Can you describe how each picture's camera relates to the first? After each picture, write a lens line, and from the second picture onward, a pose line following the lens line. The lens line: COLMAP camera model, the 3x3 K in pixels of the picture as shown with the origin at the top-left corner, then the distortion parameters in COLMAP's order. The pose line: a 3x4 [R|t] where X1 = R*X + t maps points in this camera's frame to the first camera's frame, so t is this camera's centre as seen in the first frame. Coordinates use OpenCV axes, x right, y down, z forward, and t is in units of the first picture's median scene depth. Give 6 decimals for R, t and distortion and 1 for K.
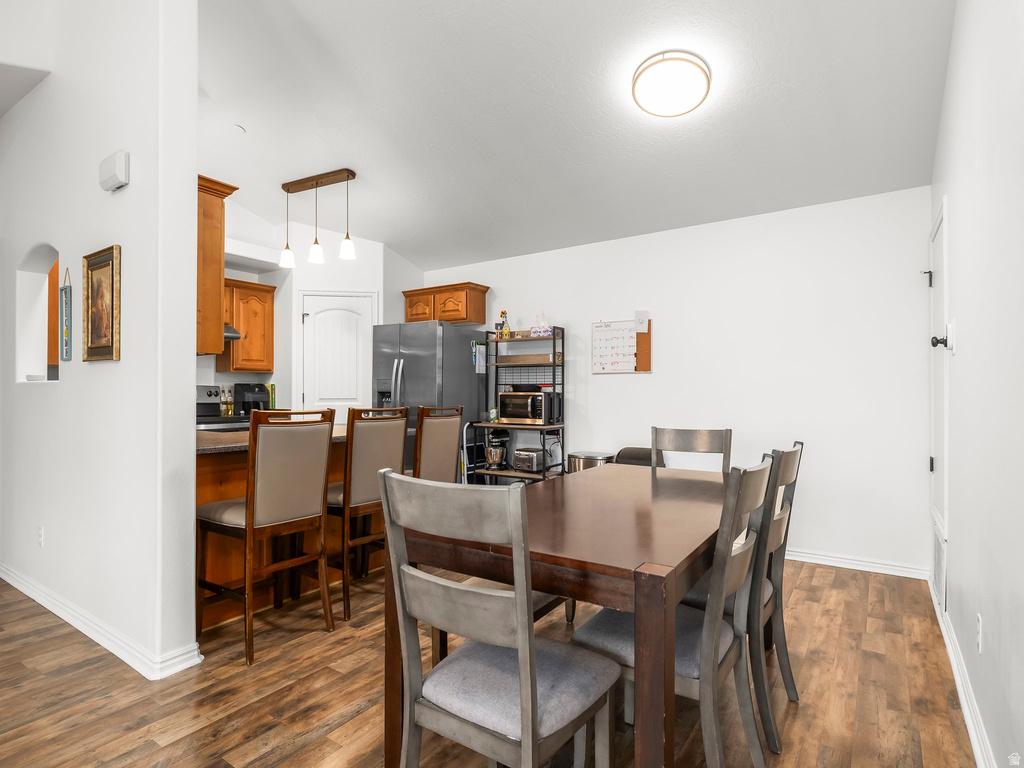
lens RADIAL K [[563.3, 0, 510.4], [0, 563.3, 383.6], [0, 0, 1]] dist [-0.002866, -0.000151]
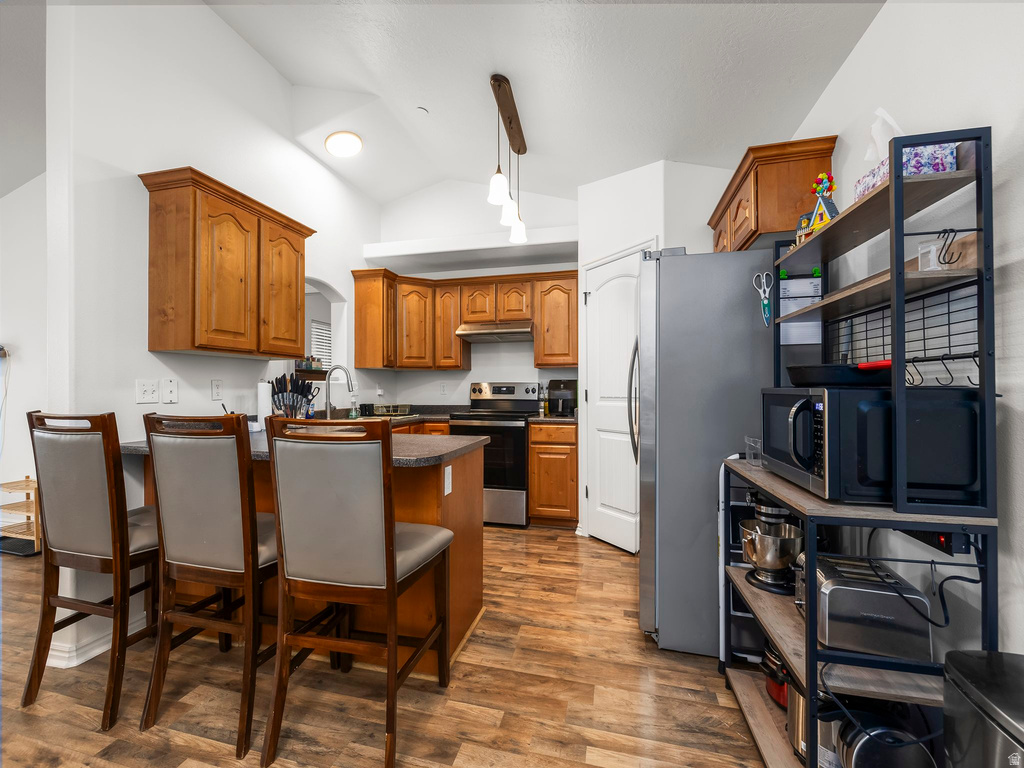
lens RADIAL K [[432.3, 0, 512.1], [0, 432.3, 385.0], [0, 0, 1]] dist [-0.000551, -0.000559]
pose [[0.332063, -0.009704, -0.943207, 0.197243], [0.016025, 0.999861, -0.004645, 0.011185], [0.943121, -0.013572, 0.332173, 0.713510]]
